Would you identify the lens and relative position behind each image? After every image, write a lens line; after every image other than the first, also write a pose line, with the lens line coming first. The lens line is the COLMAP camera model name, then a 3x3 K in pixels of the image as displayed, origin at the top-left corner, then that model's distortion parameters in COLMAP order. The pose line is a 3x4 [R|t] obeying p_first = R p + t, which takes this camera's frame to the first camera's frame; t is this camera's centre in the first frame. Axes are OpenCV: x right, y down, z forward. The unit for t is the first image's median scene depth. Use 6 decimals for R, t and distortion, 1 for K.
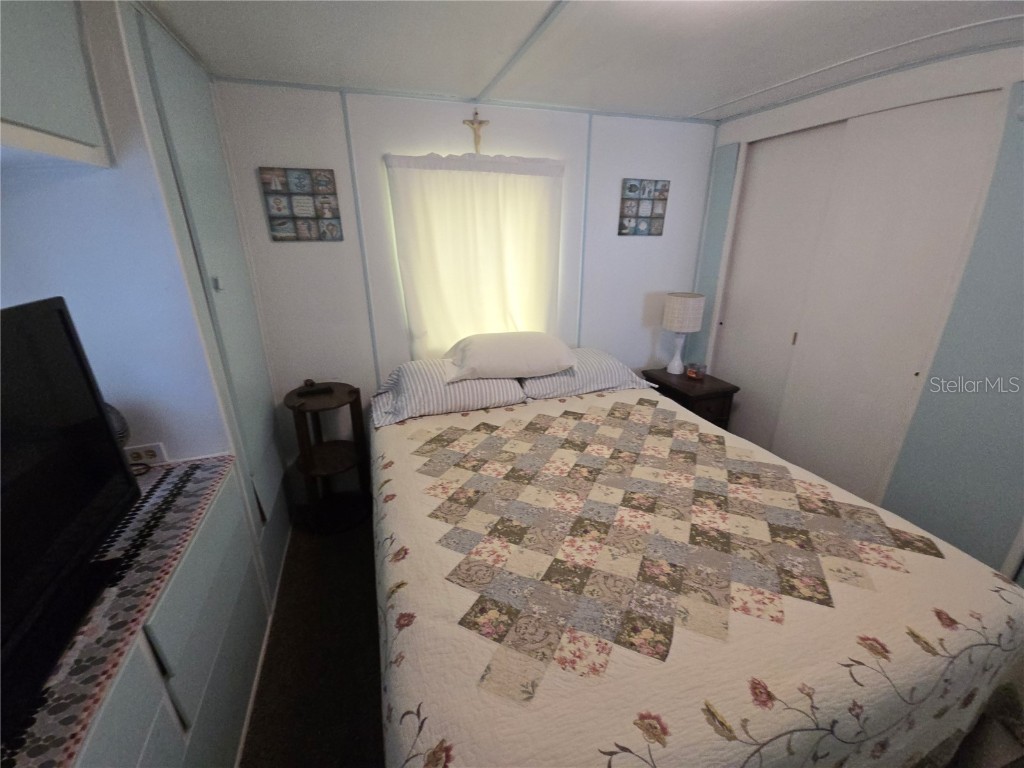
lens RADIAL K [[415.4, 0, 512.4], [0, 415.4, 386.3], [0, 0, 1]] dist [0.006812, -0.004701]
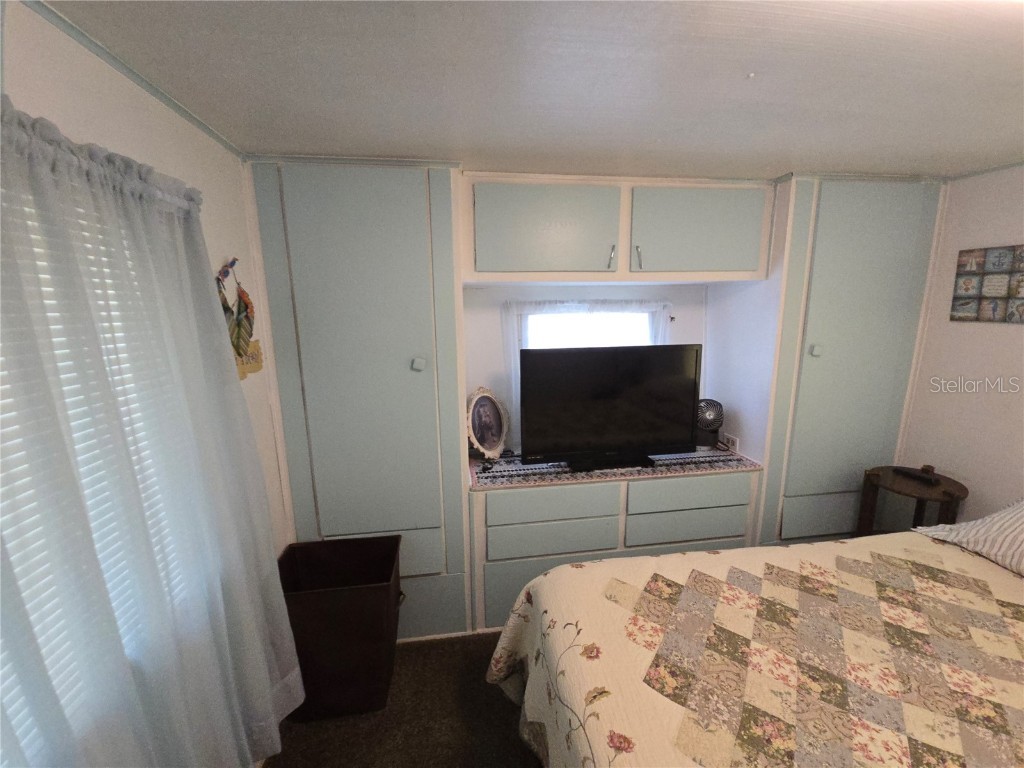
lens RADIAL K [[419.4, 0, 509.8], [0, 419.4, 386.6], [0, 0, 1]] dist [0.015589, -0.012863]
pose [[-0.184857, 0.190941, -0.964038, 0.621793], [-0.324093, 0.914225, 0.243220, -0.116431], [0.927788, 0.357399, -0.107119, 0.209566]]
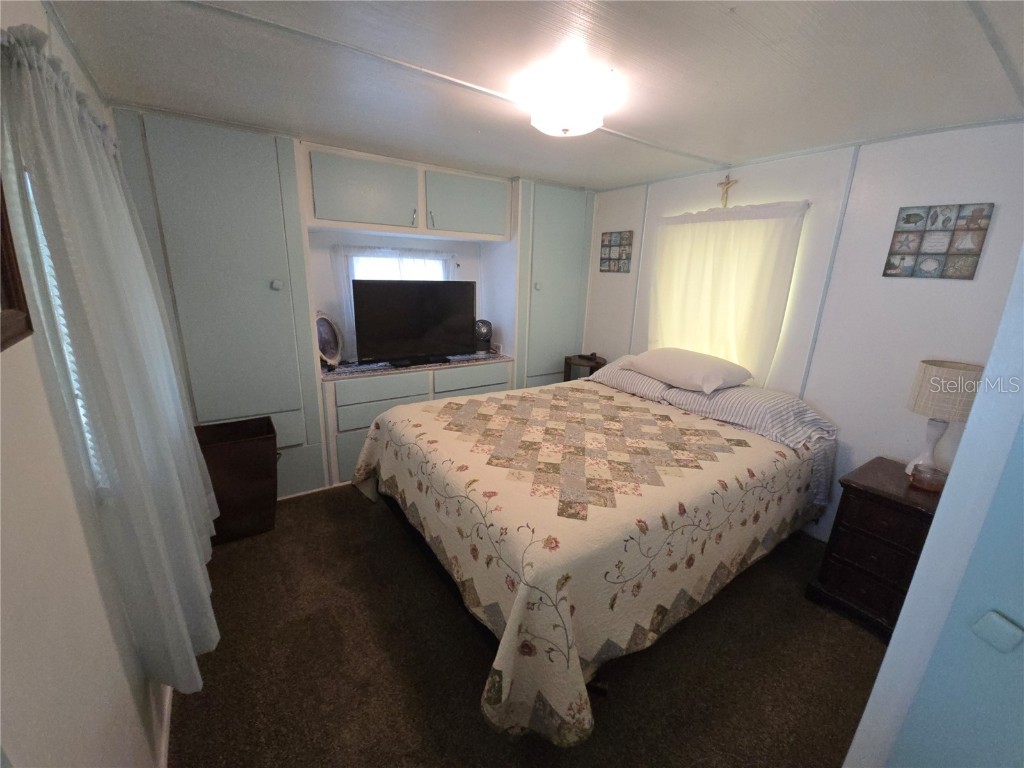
lens RADIAL K [[415.4, 0, 512.4], [0, 415.4, 386.3], [0, 0, 1]] dist [0.006812, -0.004701]
pose [[0.266449, 0.271027, -0.924959, 1.170465], [-0.363488, 0.917050, 0.164001, -0.053588], [0.892682, 0.292513, 0.342862, 0.197118]]
